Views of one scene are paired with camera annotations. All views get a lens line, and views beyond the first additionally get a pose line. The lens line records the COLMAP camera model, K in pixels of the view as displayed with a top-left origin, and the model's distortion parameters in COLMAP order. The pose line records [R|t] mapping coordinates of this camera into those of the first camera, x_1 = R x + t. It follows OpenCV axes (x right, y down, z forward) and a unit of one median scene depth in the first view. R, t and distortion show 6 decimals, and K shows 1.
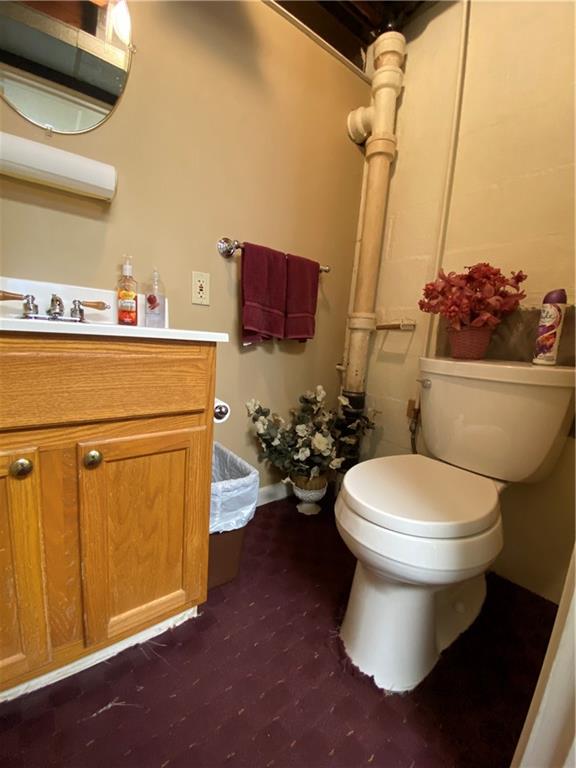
lens RADIAL K [[310.1, 0, 287.3], [0, 310.1, 384.0], [0, 0, 1]] dist [0.034434, -0.031087]
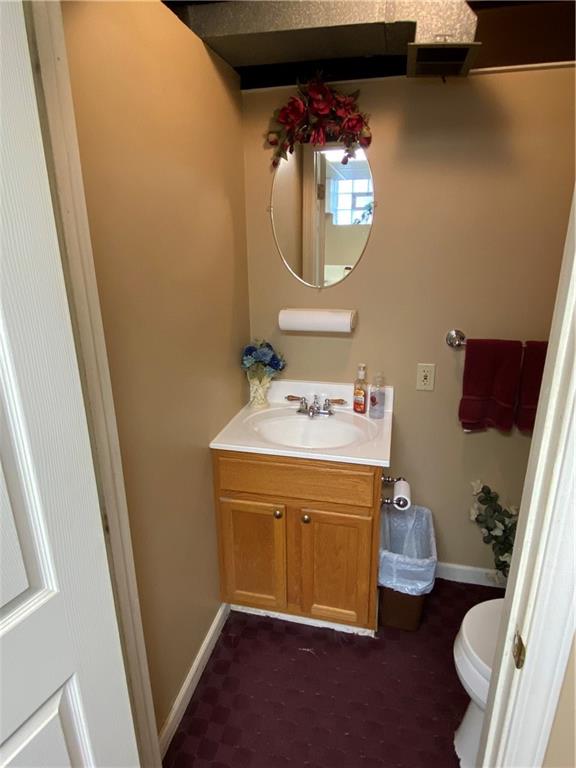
lens RADIAL K [[446.6, 0, 288.0], [0, 446.6, 384.0], [0, 0, 1]] dist [0.000348, -0.000049]
pose [[0.618595, 0.155772, -0.770114, 0.817879], [-0.060142, 0.986662, 0.151264, -0.629753], [0.783405, -0.047255, 0.619713, -0.454458]]
